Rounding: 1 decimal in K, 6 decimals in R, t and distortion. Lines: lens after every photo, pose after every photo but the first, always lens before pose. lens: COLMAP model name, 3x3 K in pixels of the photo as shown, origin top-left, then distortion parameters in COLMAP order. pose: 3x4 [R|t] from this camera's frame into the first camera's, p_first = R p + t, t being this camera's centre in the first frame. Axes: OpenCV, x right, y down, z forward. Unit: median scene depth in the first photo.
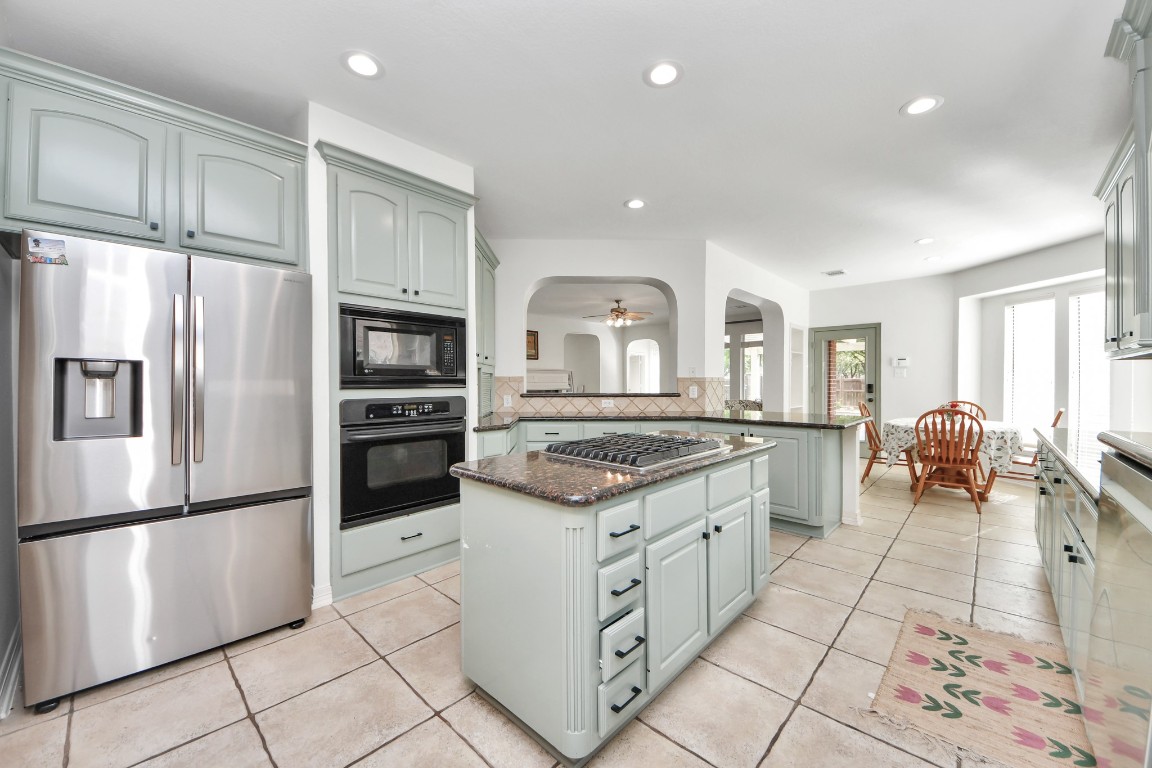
lens RADIAL K [[422.0, 0, 563.2], [0, 422.0, 382.9], [0, 0, 1]] dist [0.000913, -0.008008]
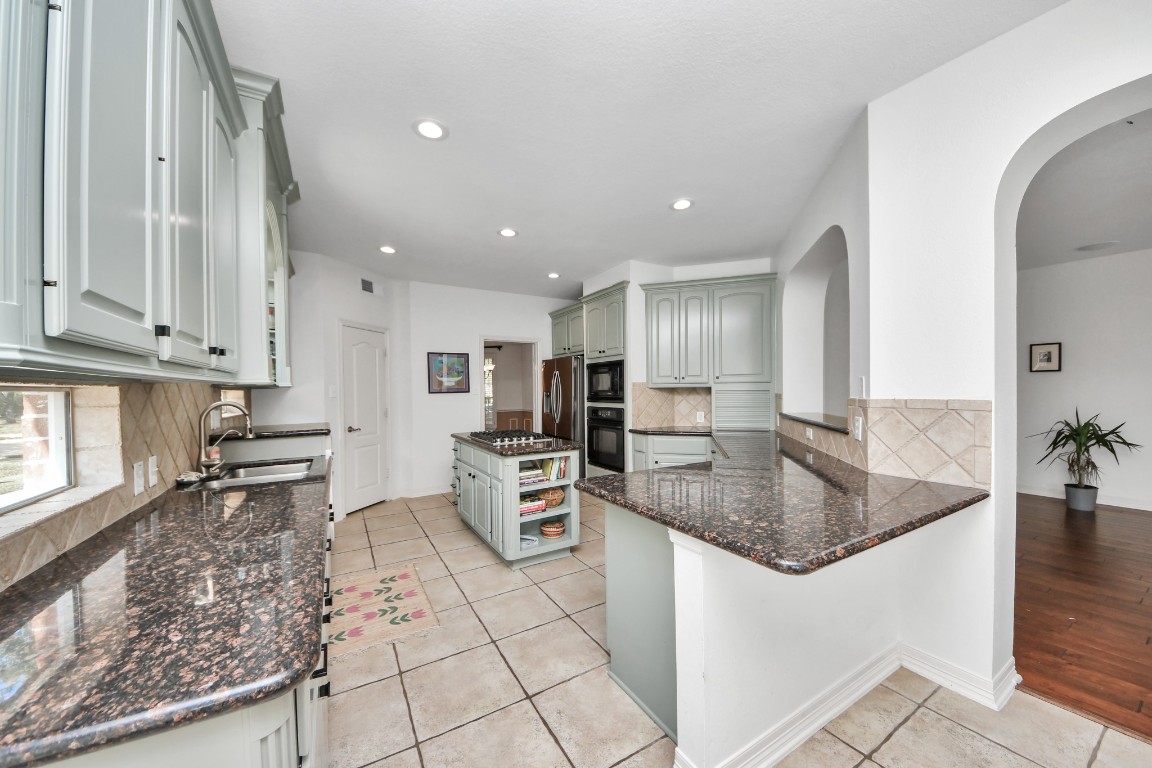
lens RADIAL K [[409.4, 0, 574.8], [0, 409.4, 391.1], [0, 0, 1]] dist [0.008778, -0.000076]
pose [[-0.248103, 0.007436, -0.968705, 0.892787], [0.010960, 0.999928, 0.004868, -0.029024], [0.968672, -0.009410, -0.248167, 0.816330]]
